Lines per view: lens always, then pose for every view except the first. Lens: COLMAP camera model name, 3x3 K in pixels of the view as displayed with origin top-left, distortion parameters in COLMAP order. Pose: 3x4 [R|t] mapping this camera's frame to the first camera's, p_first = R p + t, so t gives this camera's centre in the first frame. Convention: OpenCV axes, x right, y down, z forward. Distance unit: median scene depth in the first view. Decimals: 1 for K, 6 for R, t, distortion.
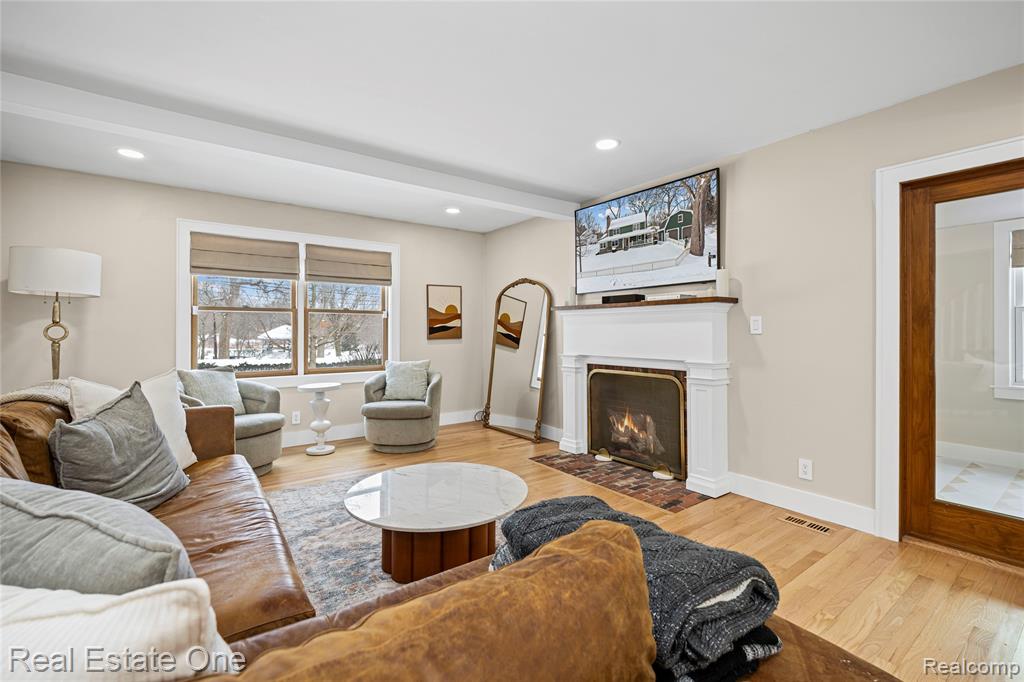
lens RADIAL K [[447.7, 0, 510.4], [0, 447.7, 328.3], [0, 0, 1]] dist [0.001166, -0.005185]
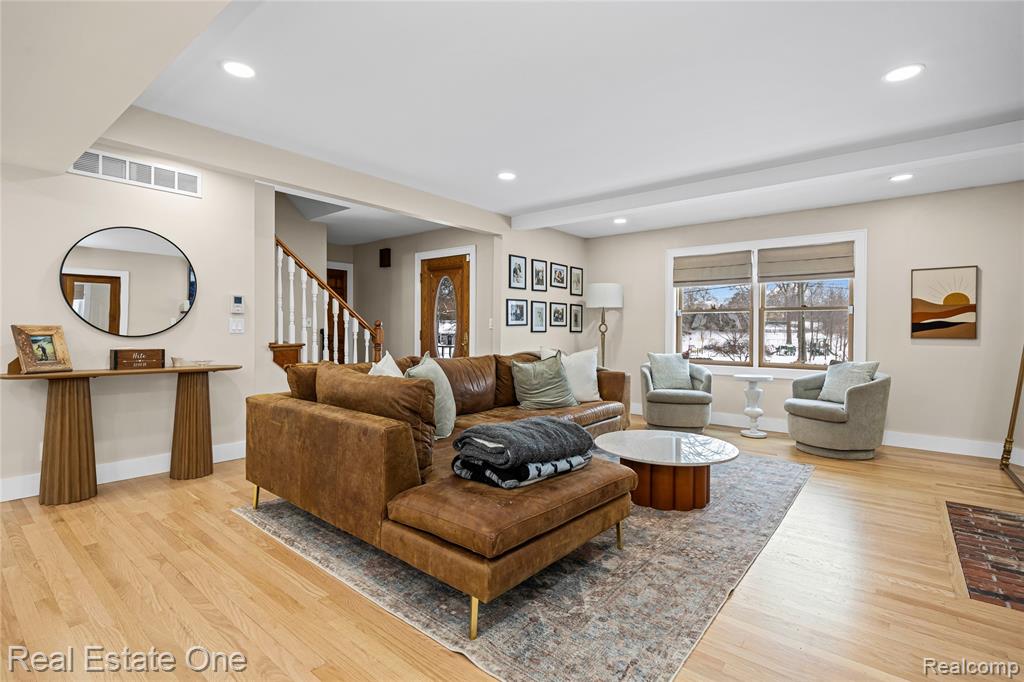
lens RADIAL K [[480.9, 0, 512.9], [0, 480.9, 331.7], [0, 0, 1]] dist [-0.001927, -0.001330]
pose [[0.252038, 0.003208, -0.967712, 0.652343], [-0.001869, 0.999994, 0.002828, 0.015973], [0.967716, 0.001095, 0.252043, 0.129442]]
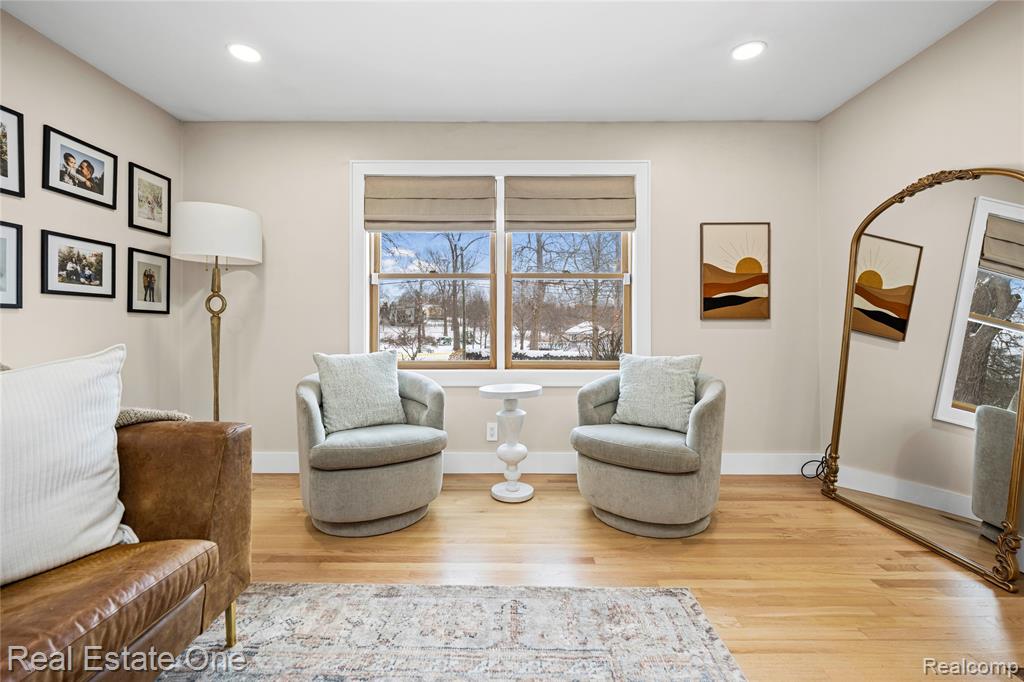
lens RADIAL K [[443.8, 0, 511.3], [0, 443.8, 322.3], [0, 0, 1]] dist [0.000816, 0.000320]
pose [[0.801064, -0.006122, -0.598547, -0.057682], [0.002538, 0.999973, -0.006830, 0.044182], [0.598573, 0.003952, 0.801059, 0.558865]]
